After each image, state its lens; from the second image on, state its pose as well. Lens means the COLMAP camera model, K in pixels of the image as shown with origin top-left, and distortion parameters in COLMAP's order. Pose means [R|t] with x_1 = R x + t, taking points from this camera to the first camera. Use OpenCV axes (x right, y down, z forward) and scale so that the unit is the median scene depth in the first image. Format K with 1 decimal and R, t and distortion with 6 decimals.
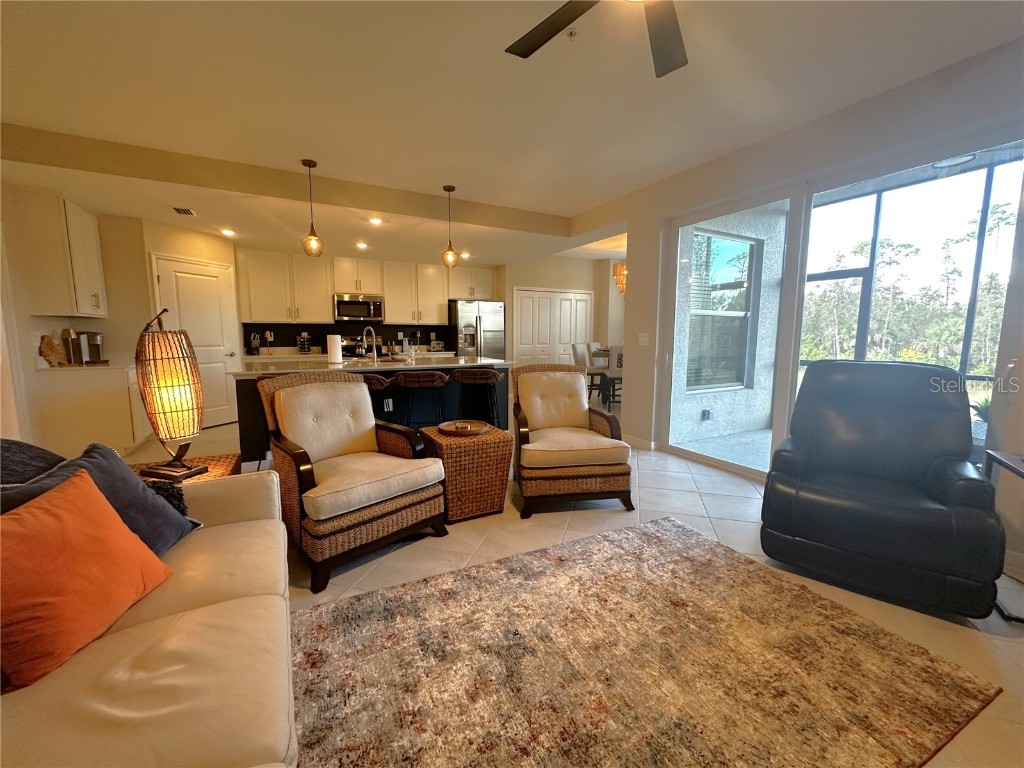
lens RADIAL K [[413.7, 0, 510.3], [0, 413.7, 382.7], [0, 0, 1]] dist [-0.001762, -0.000182]
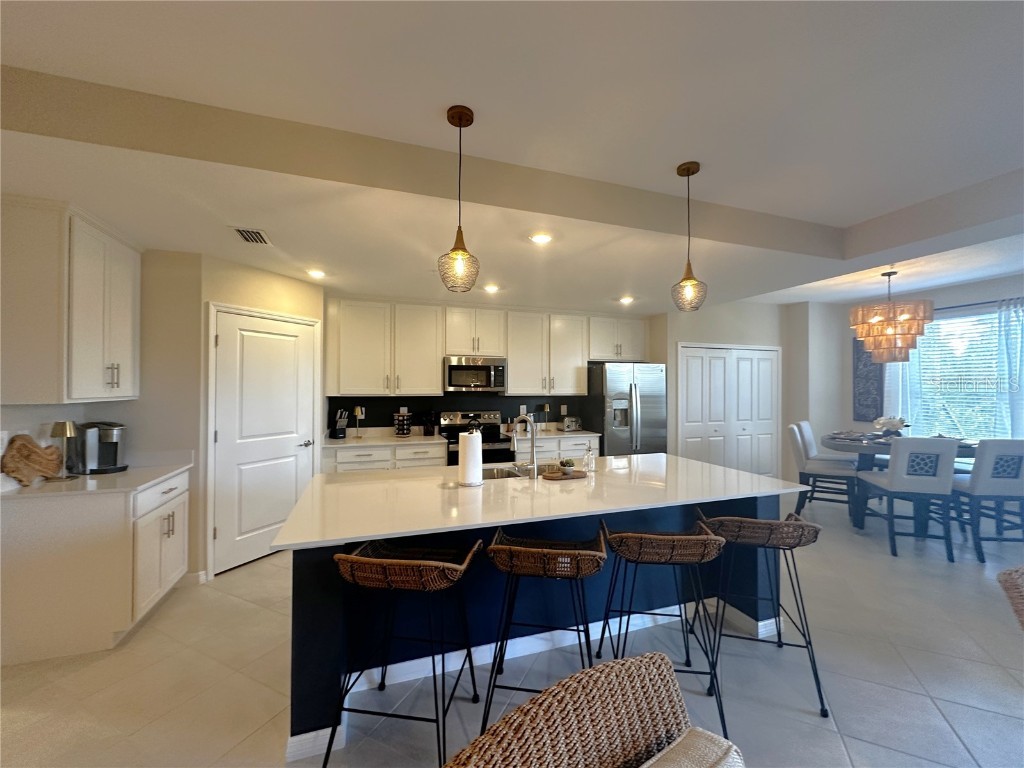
lens RADIAL K [[413.7, 0, 511.7], [0, 413.7, 384.2], [0, 0, 1]] dist [-0.001762, -0.000182]
pose [[0.986651, 0.000318, -0.162849, -0.184919], [-0.020984, 0.991910, -0.125196, -0.073822], [0.161492, 0.126942, 0.978676, 0.298011]]
